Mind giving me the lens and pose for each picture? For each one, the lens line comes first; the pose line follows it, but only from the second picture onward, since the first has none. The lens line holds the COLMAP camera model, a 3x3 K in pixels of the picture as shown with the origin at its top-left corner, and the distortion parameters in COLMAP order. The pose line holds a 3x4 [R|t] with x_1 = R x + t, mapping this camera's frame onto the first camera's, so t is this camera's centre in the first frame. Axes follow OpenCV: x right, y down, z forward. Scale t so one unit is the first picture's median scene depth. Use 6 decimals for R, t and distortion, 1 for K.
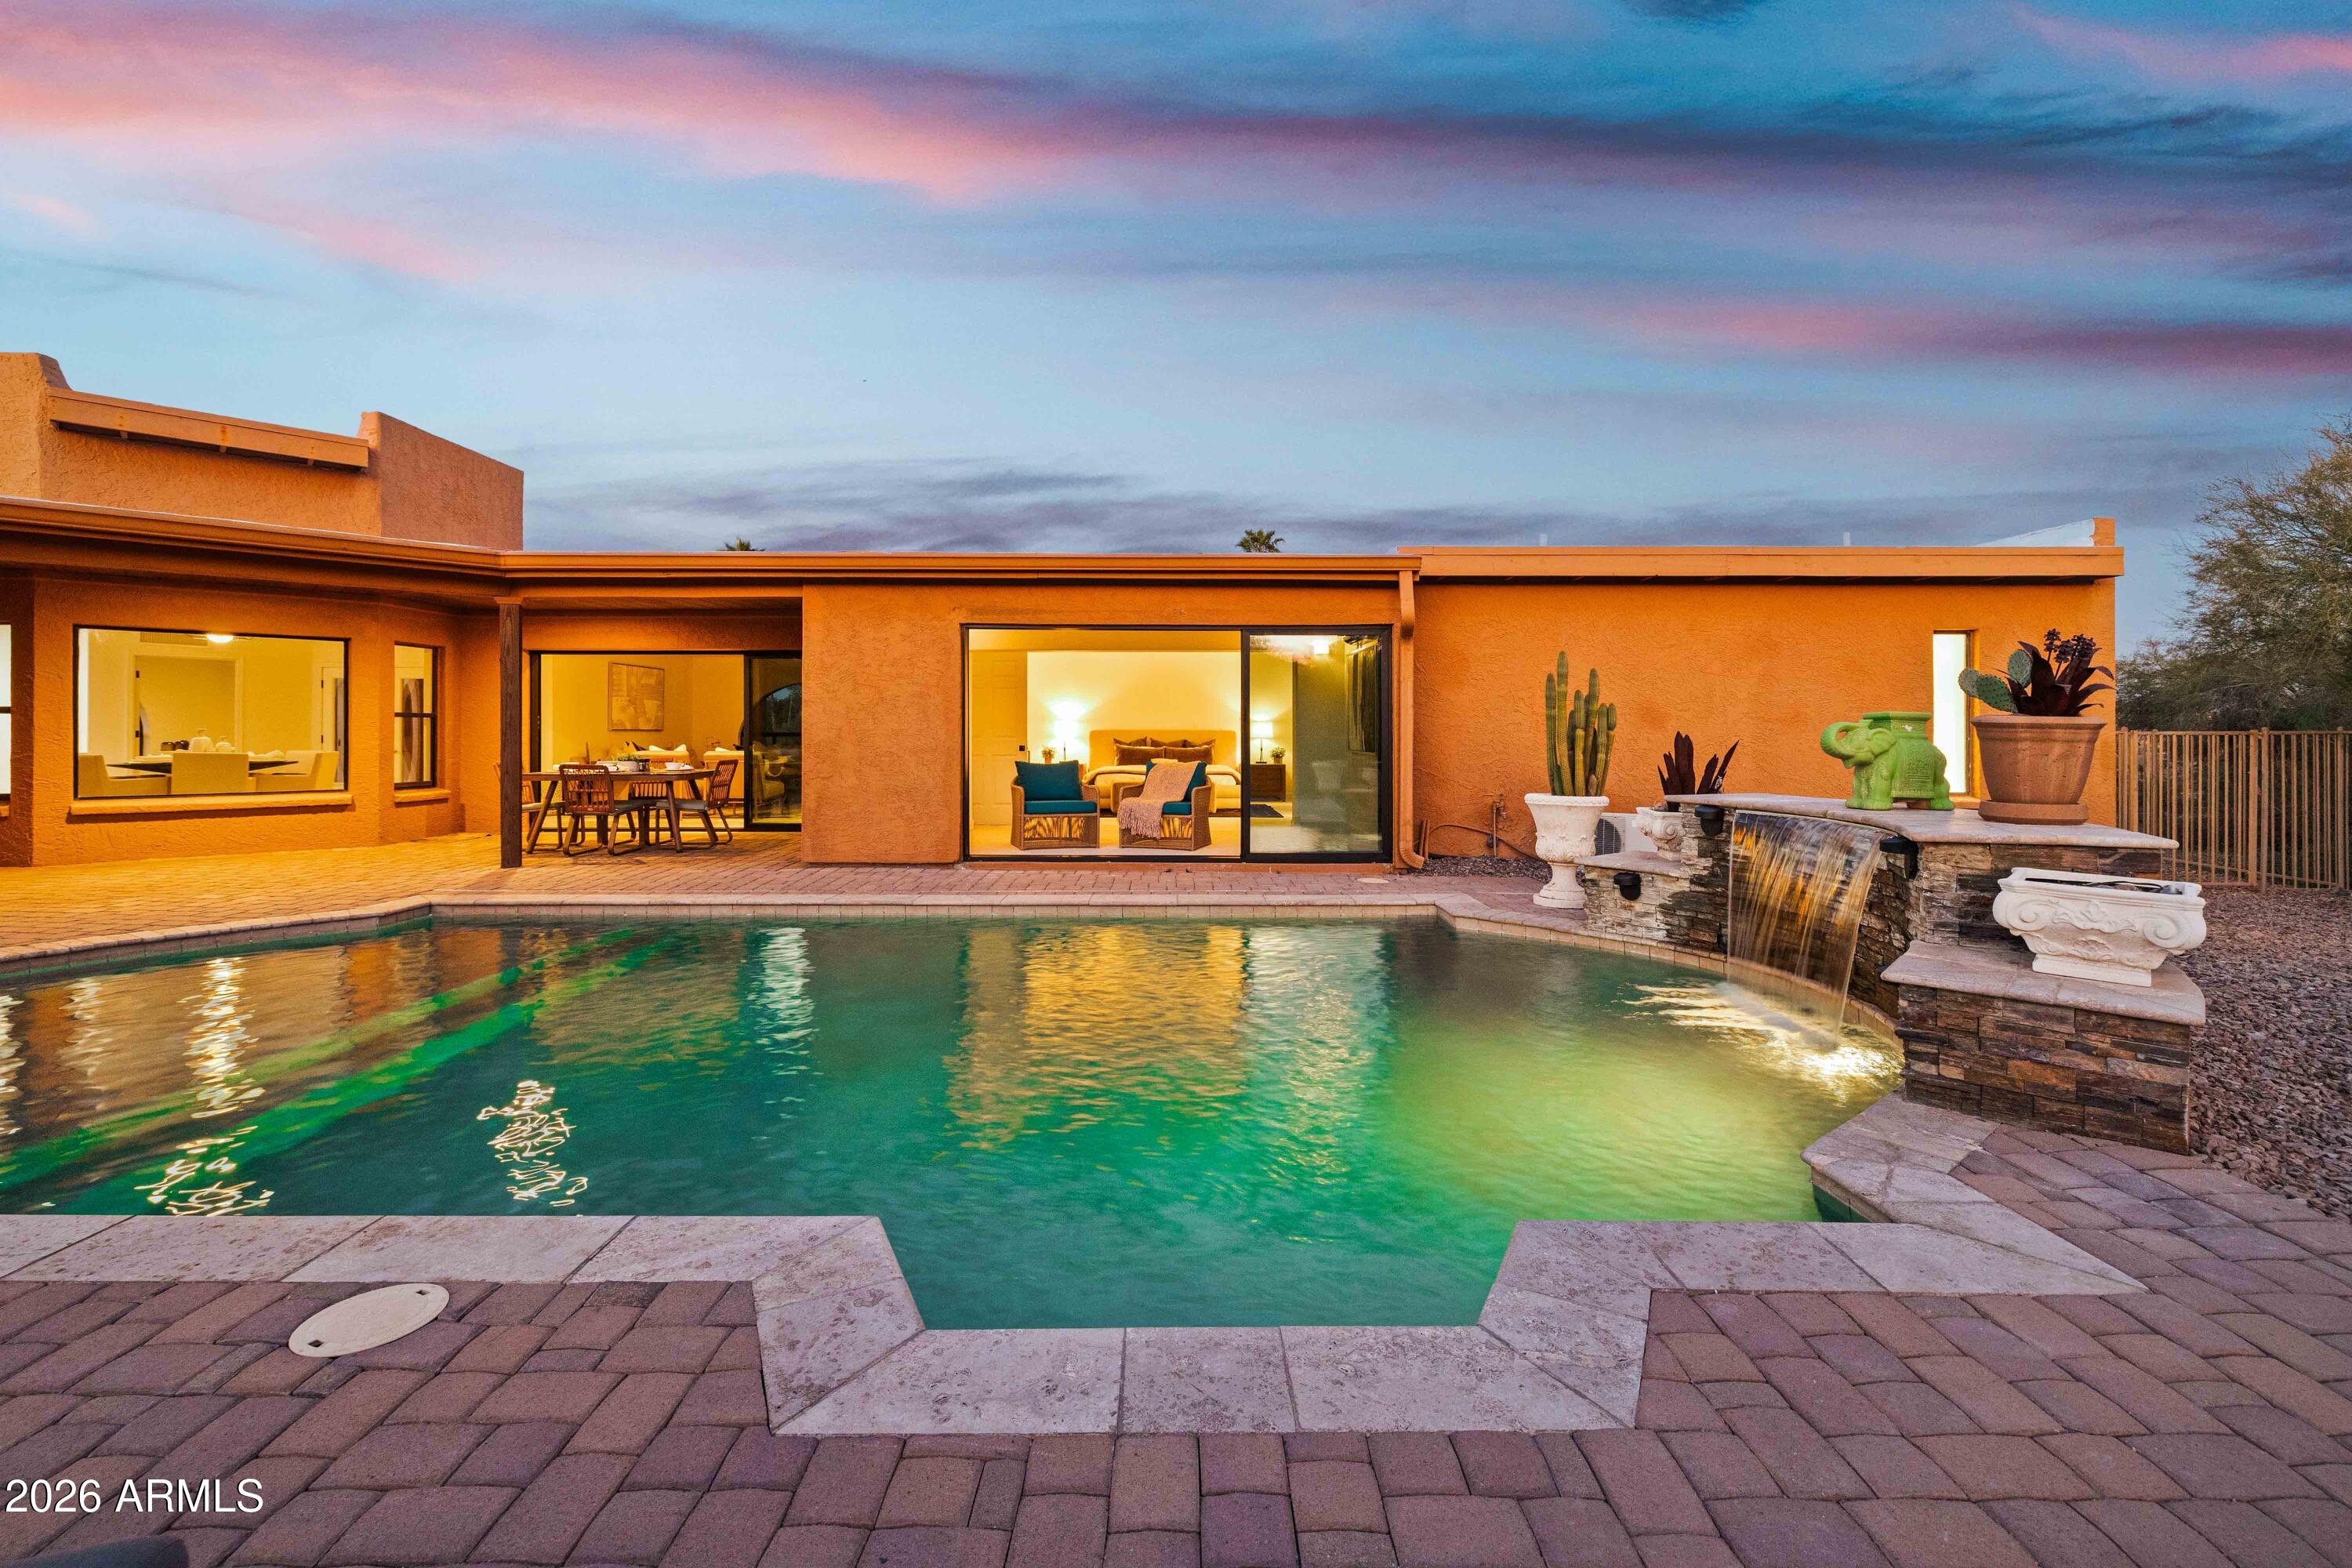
lens RADIAL K [[1006.1, 0, 1181.0], [0, 1006.1, 731.5], [0, 0, 1]] dist [-0.000557, 0.000216]
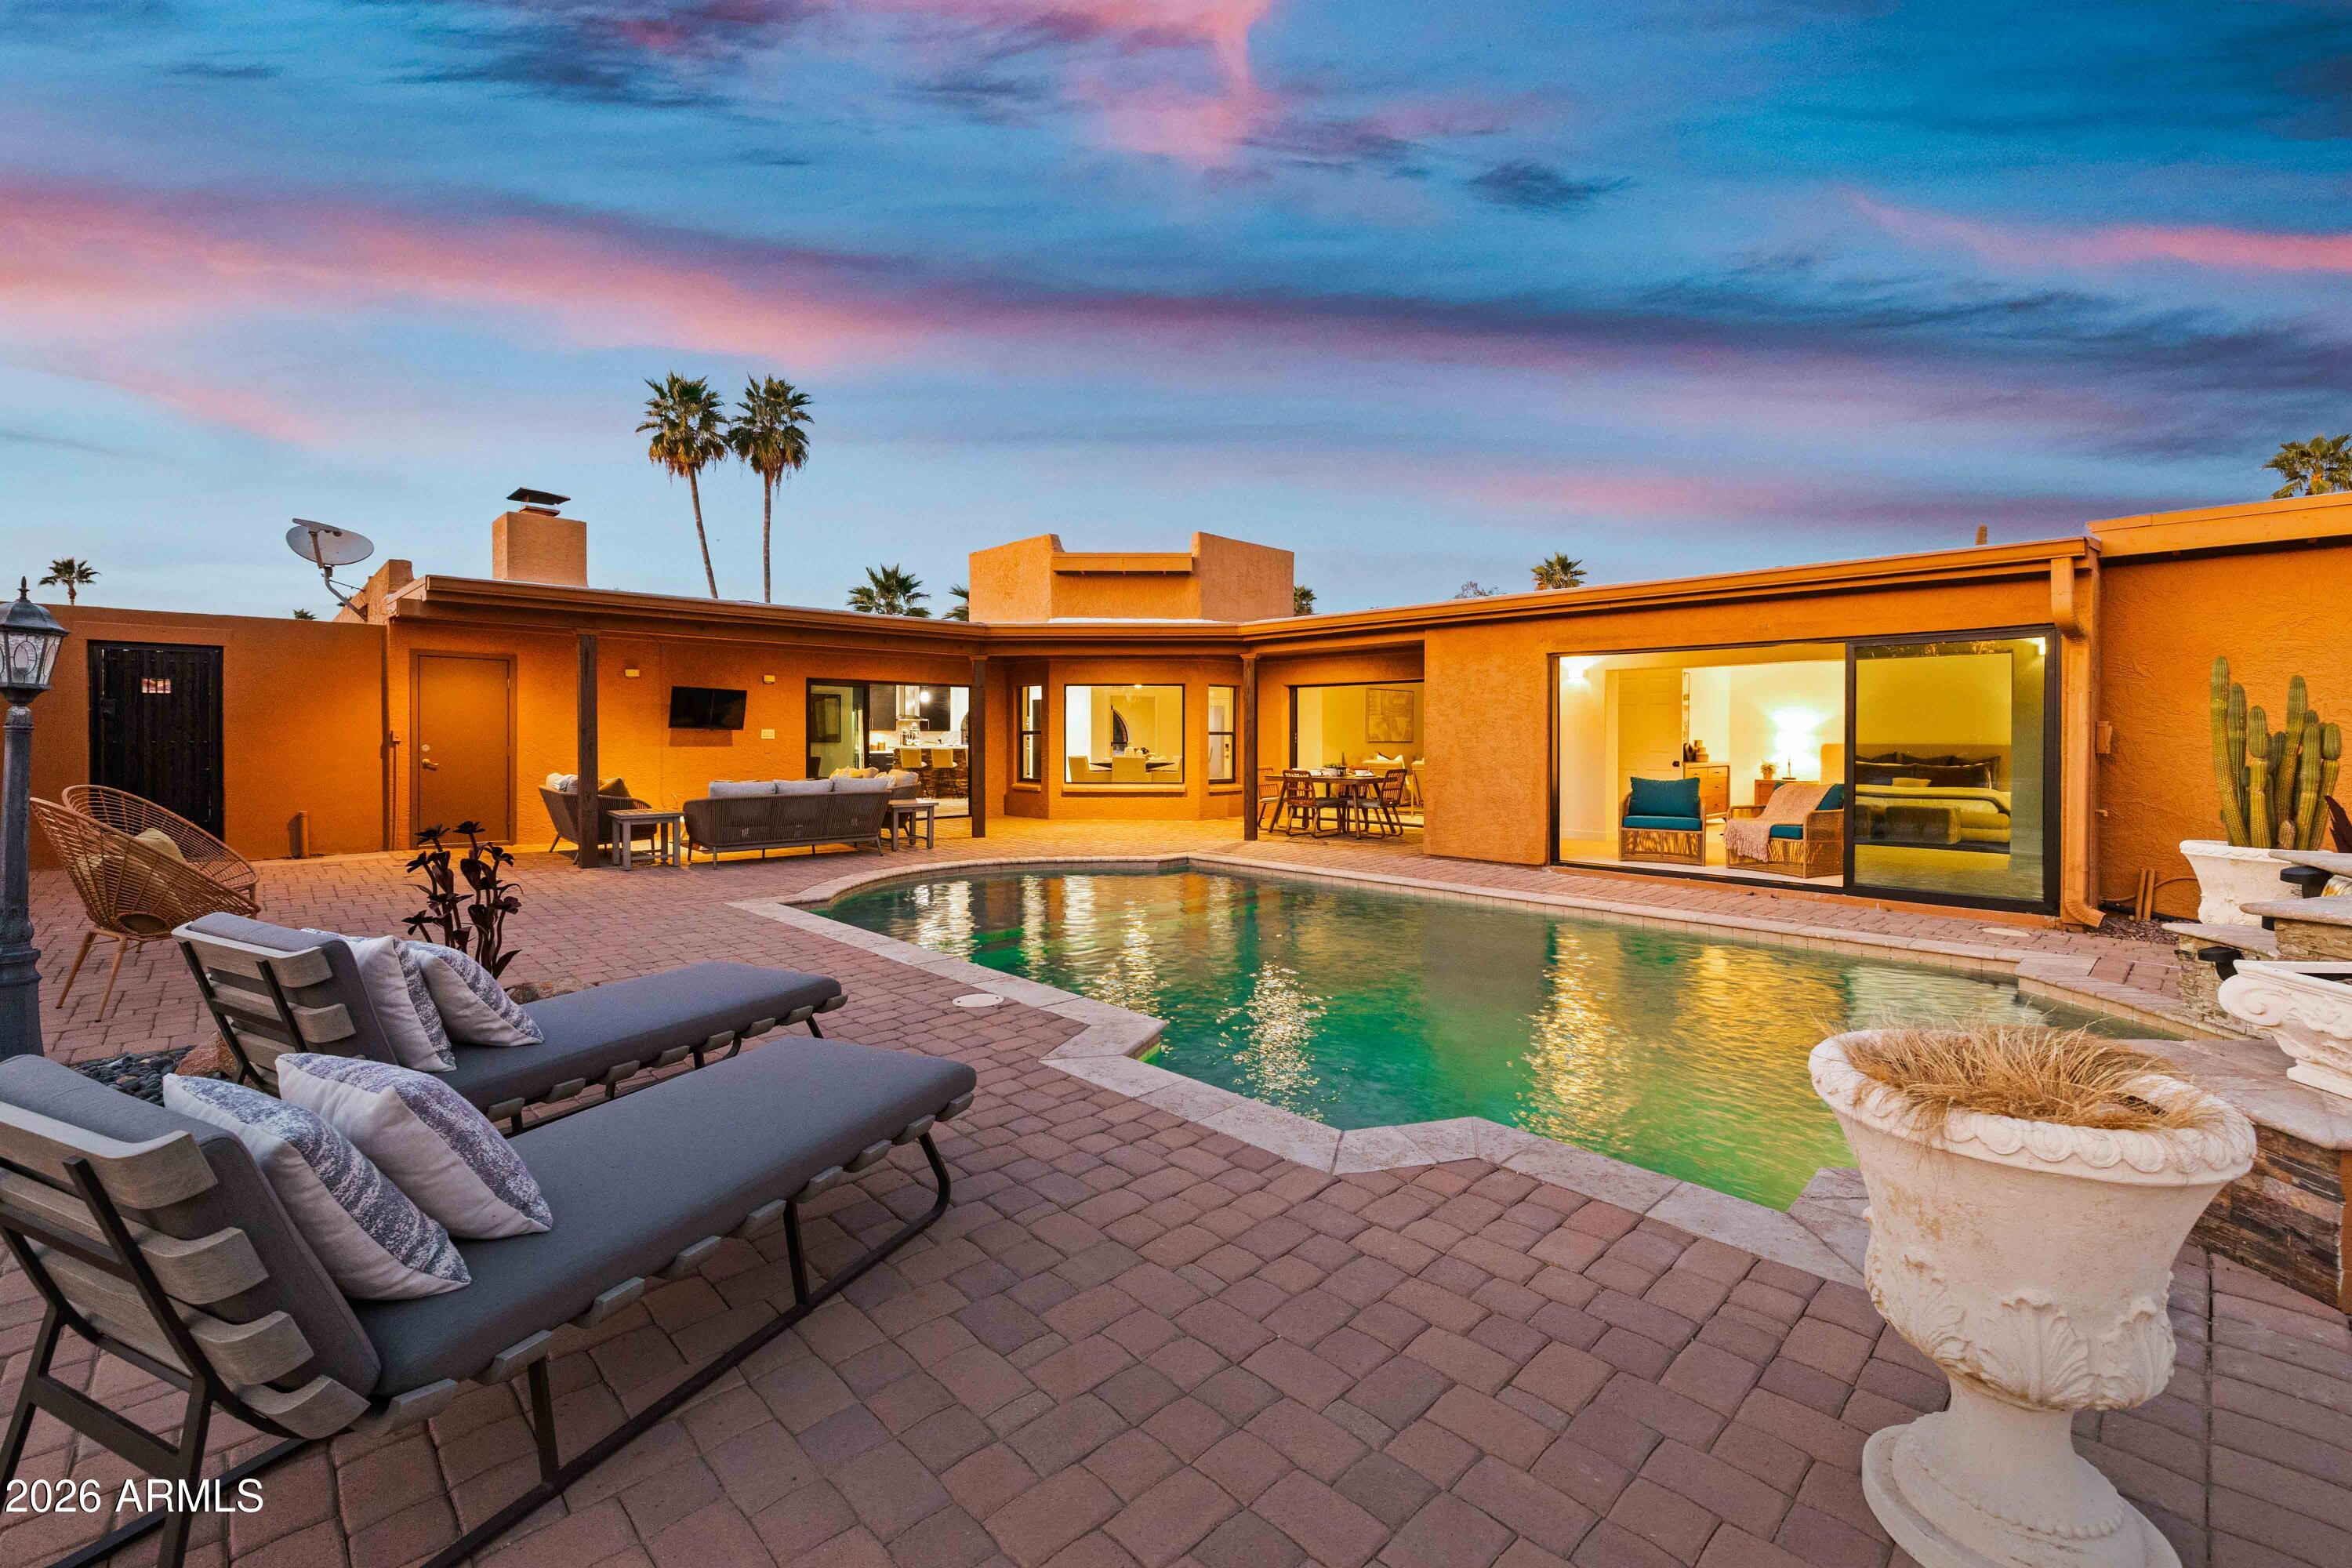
lens RADIAL K [[1005.2, 0, 1171.9], [0, 1005.2, 750.8], [0, 0, 1]] dist [0.002921, 0.000234]
pose [[0.690739, 0.010845, -0.723023, 0.305940], [-0.000731, 0.999898, 0.014299, -0.014461], [0.723104, -0.009348, 0.690676, -0.082066]]
